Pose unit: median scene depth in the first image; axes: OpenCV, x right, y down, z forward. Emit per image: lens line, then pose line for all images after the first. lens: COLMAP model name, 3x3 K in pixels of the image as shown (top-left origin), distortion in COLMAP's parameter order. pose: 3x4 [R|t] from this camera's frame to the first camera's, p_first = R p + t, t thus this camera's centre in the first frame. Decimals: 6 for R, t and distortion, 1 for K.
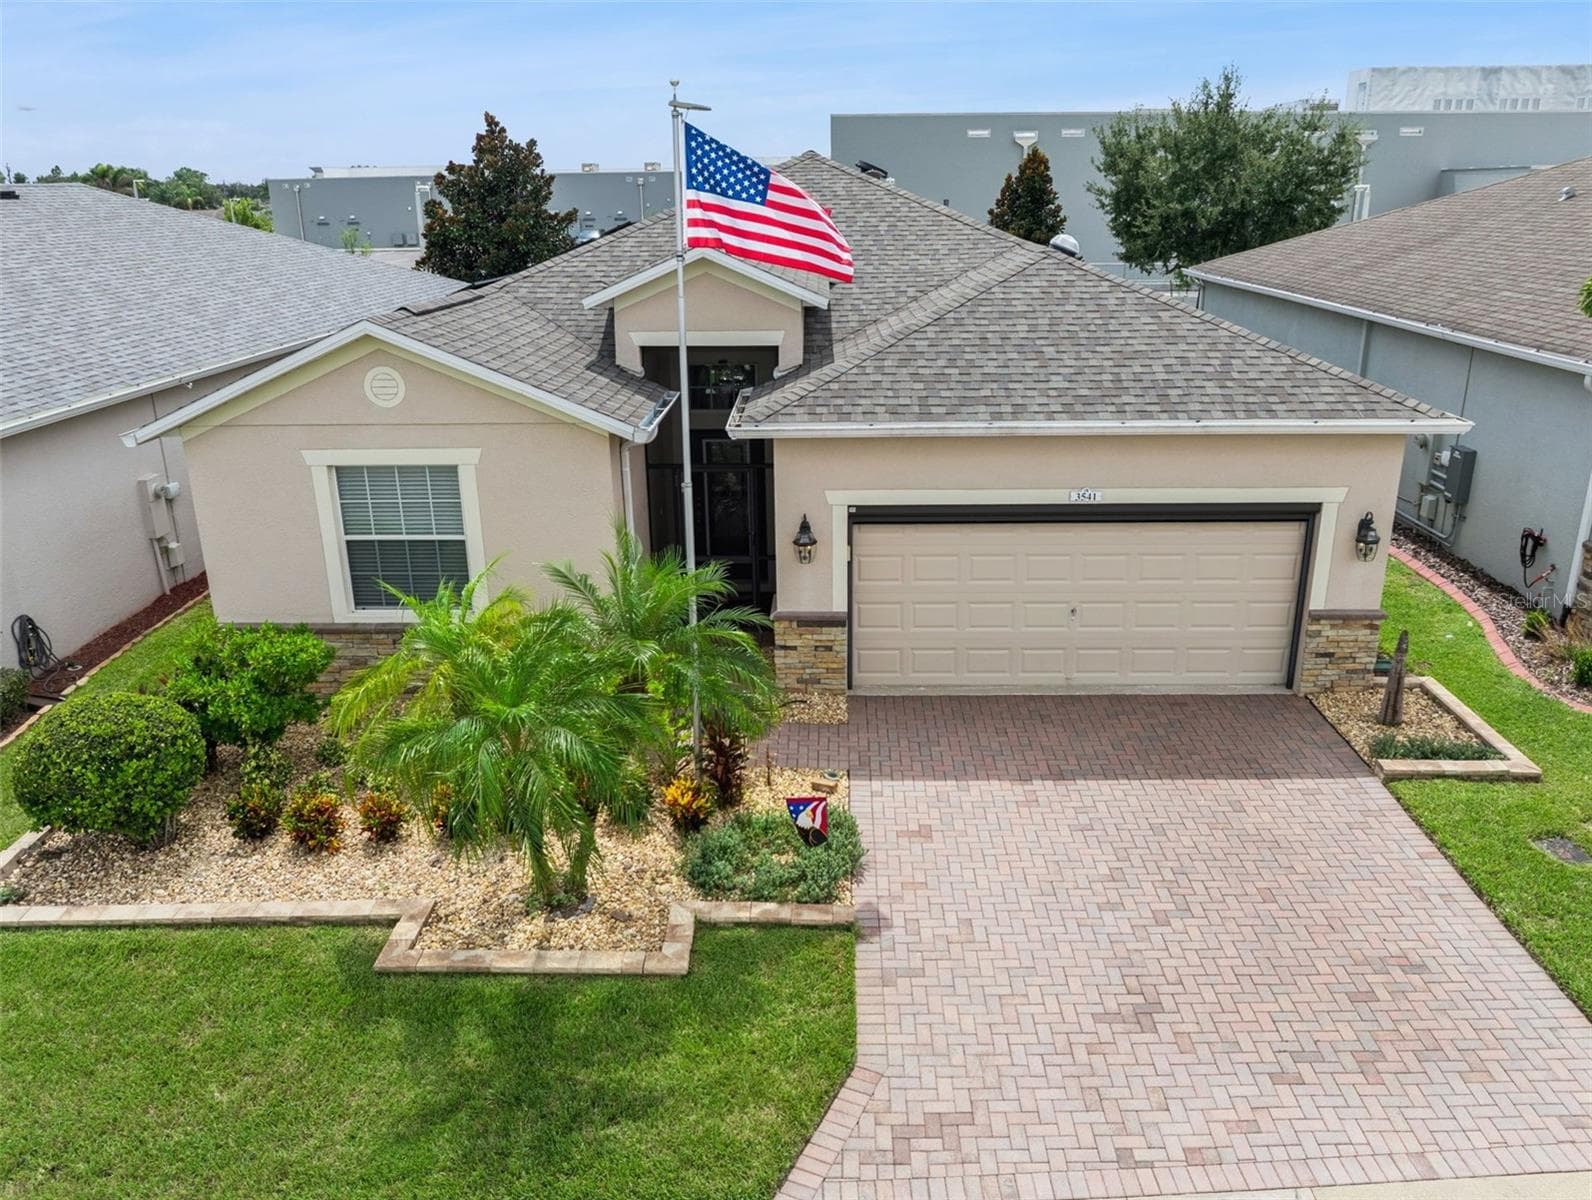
lens RADIAL K [[1210.7, 0, 800.0], [0, 1210.7, 624.2], [0, 0, 1]] dist [-0.042977, 0.004246]
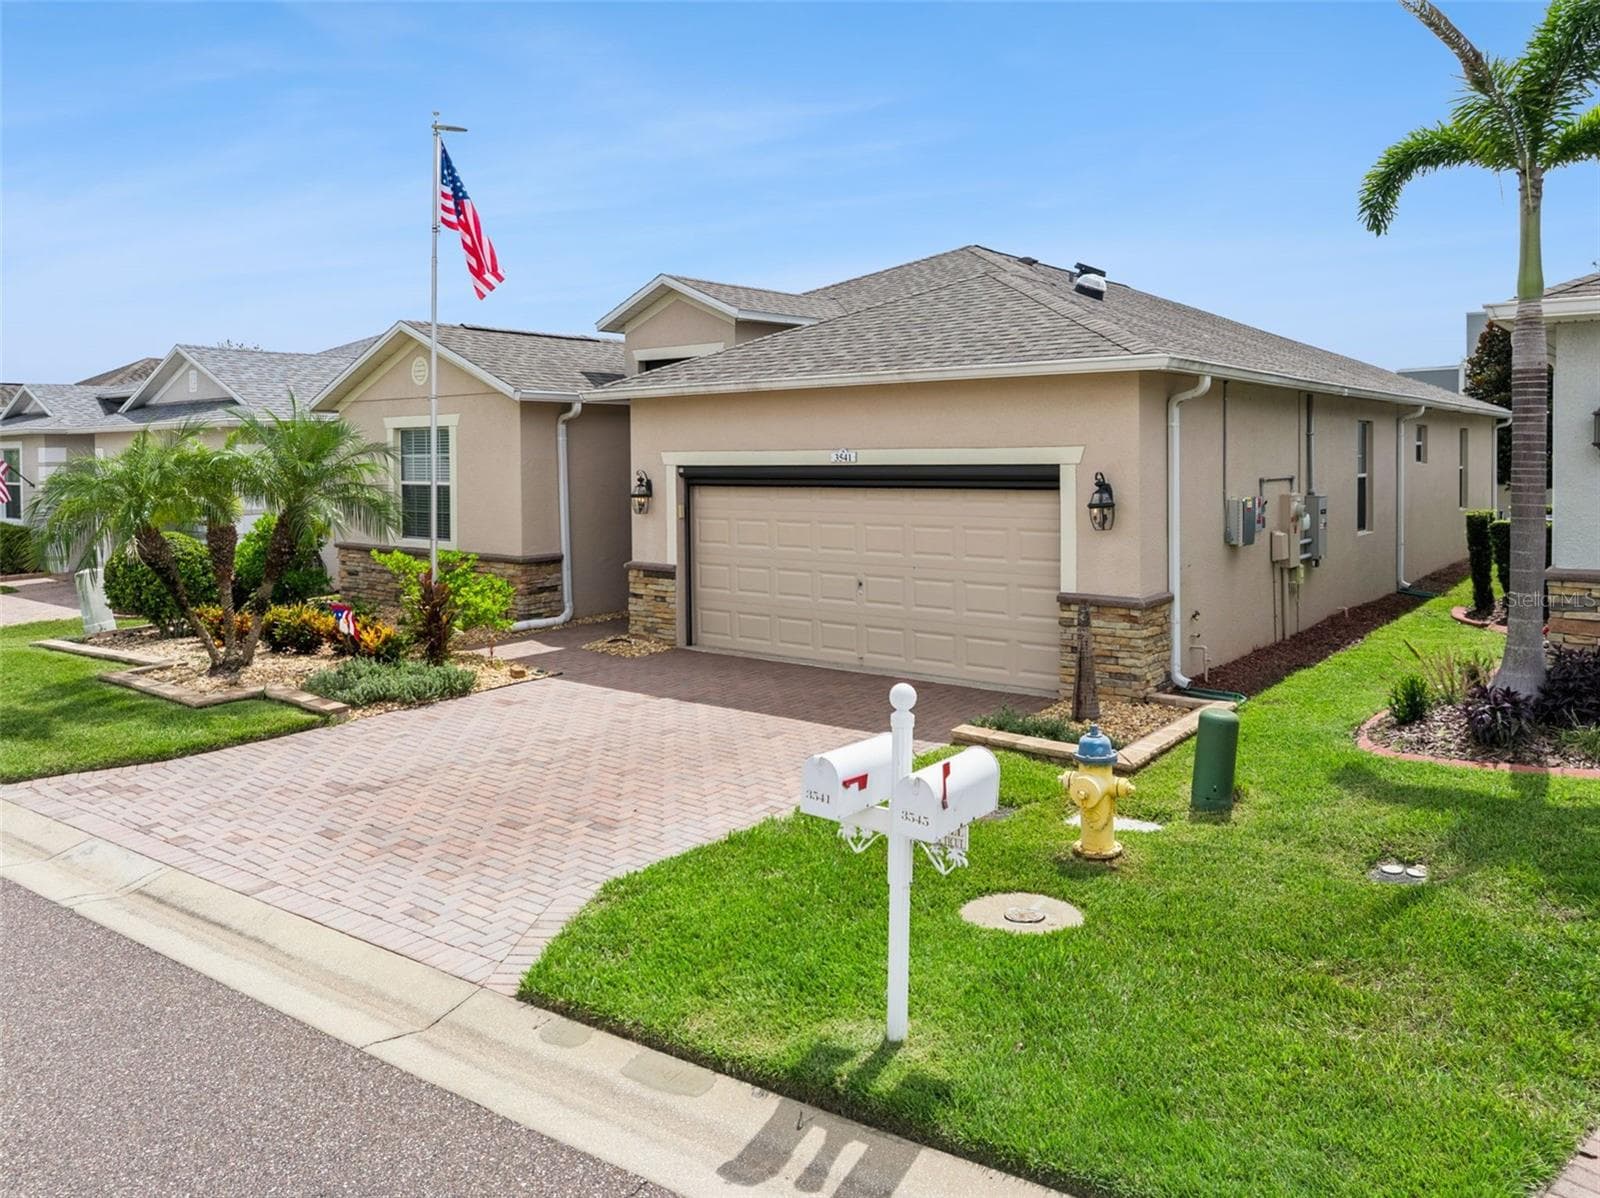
lens RADIAL K [[1161.5, 0, 799.1], [0, 1161.5, 483.2], [0, 0, 1]] dist [-0.037936, -0.004514]
pose [[0.802041, 0.022439, -0.596847, 0.782889], [-0.204905, 0.948984, -0.239673, 0.153986], [0.561020, 0.314525, 0.765722, 0.240072]]
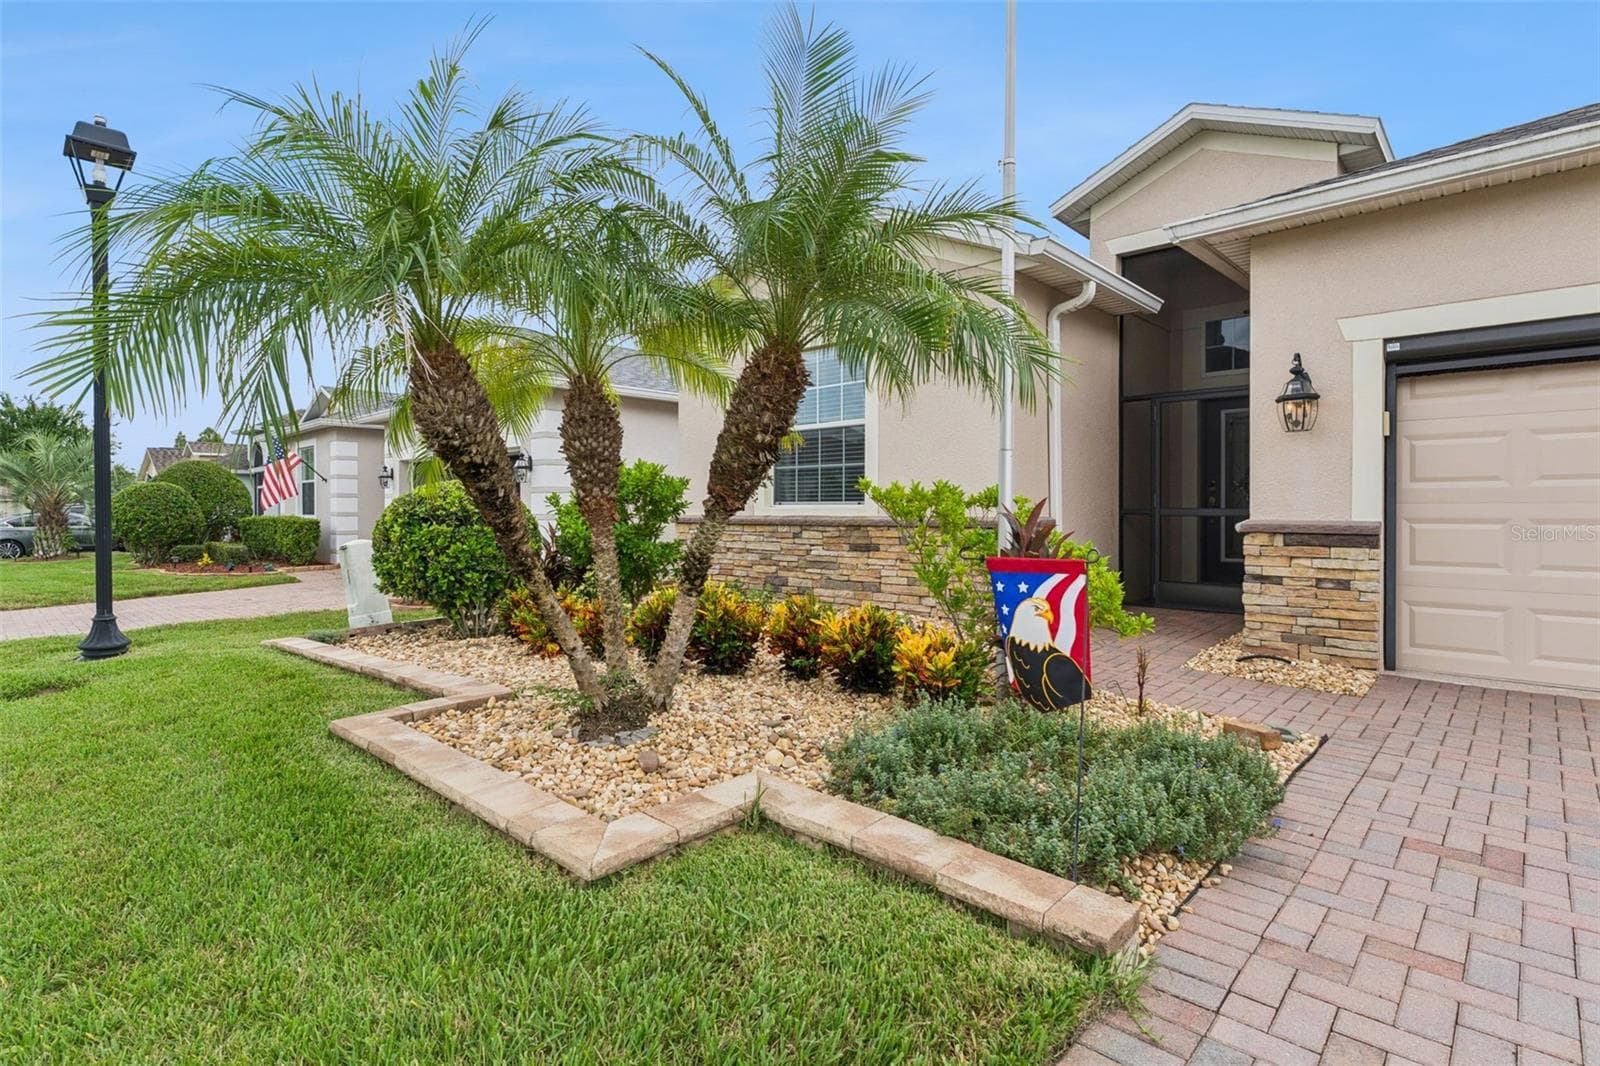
lens RADIAL K [[791.2, 0, 797.3], [0, 791.2, 516.7], [0, 0, 1]] dist [0.002766, 0.000385]
pose [[0.746868, 0.018063, -0.664726, 0.086617], [-0.234655, 0.942483, -0.238041, 0.153464], [0.622193, 0.333767, 0.708149, 0.561188]]
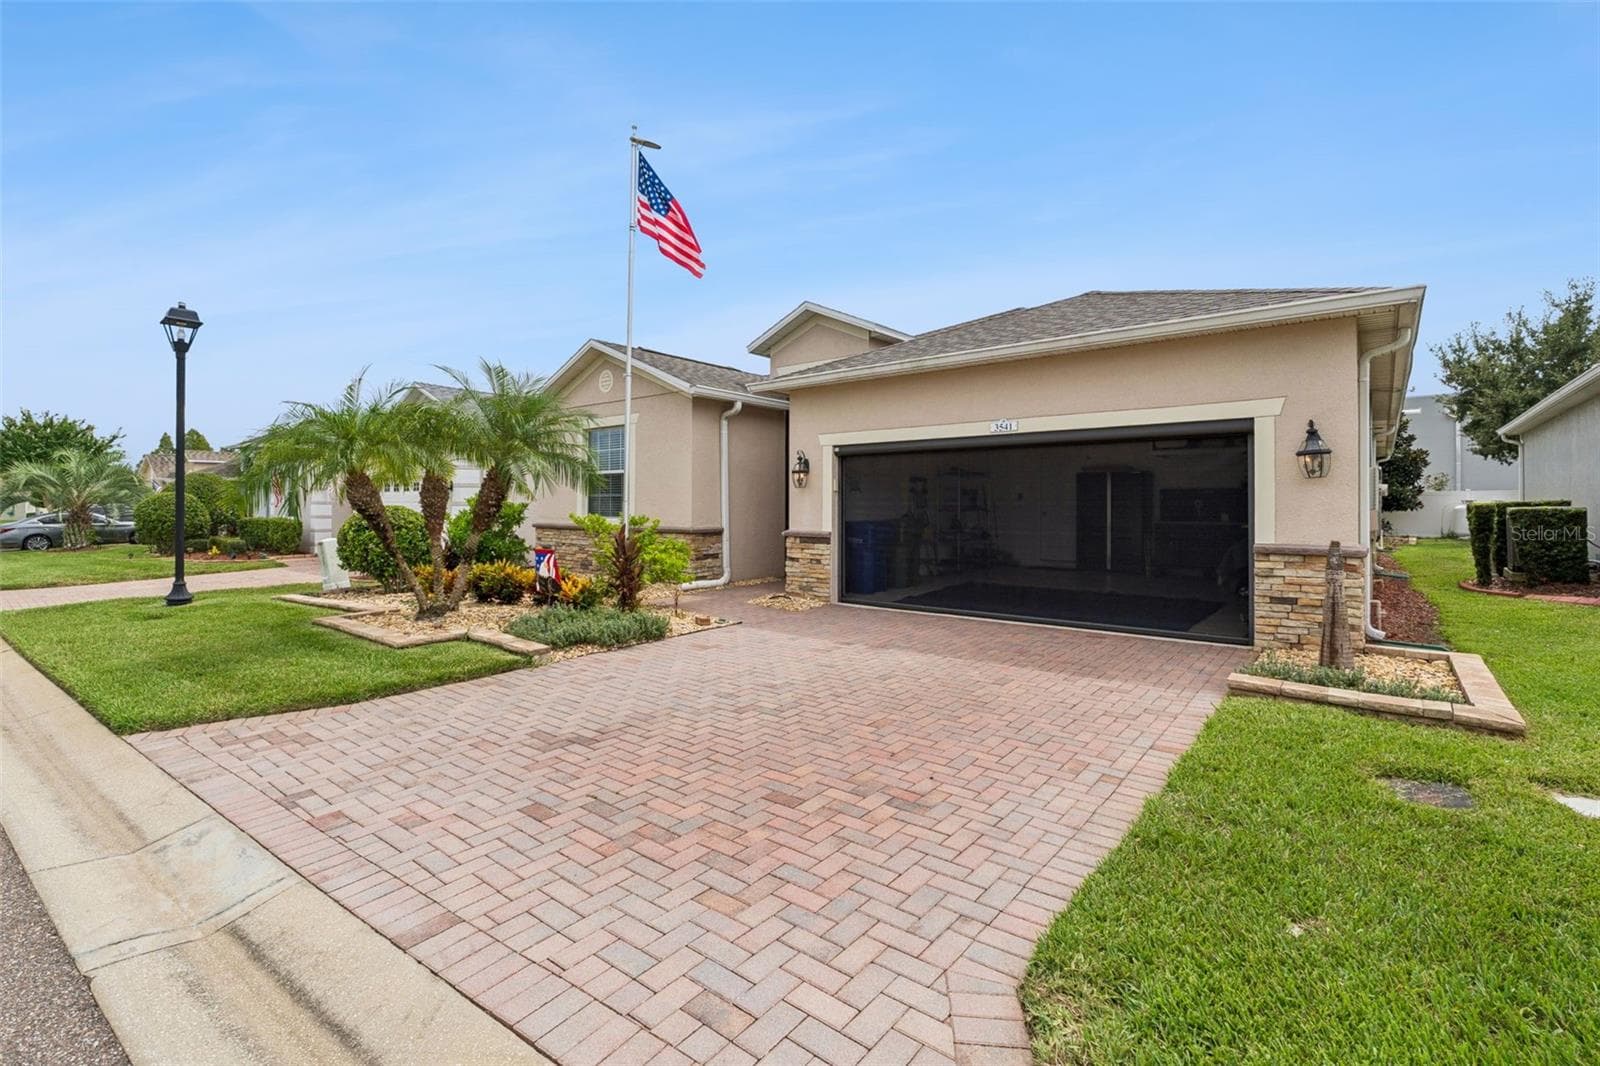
lens RADIAL K [[712.0, 0, 802.6], [0, 712.0, 502.5], [0, 0, 1]] dist [-0.003836, -0.000315]
pose [[0.794745, 0.012618, -0.606813, 0.485490], [-0.218700, 0.938577, -0.266916, 0.172882], [0.566172, 0.344840, 0.748688, 0.426483]]
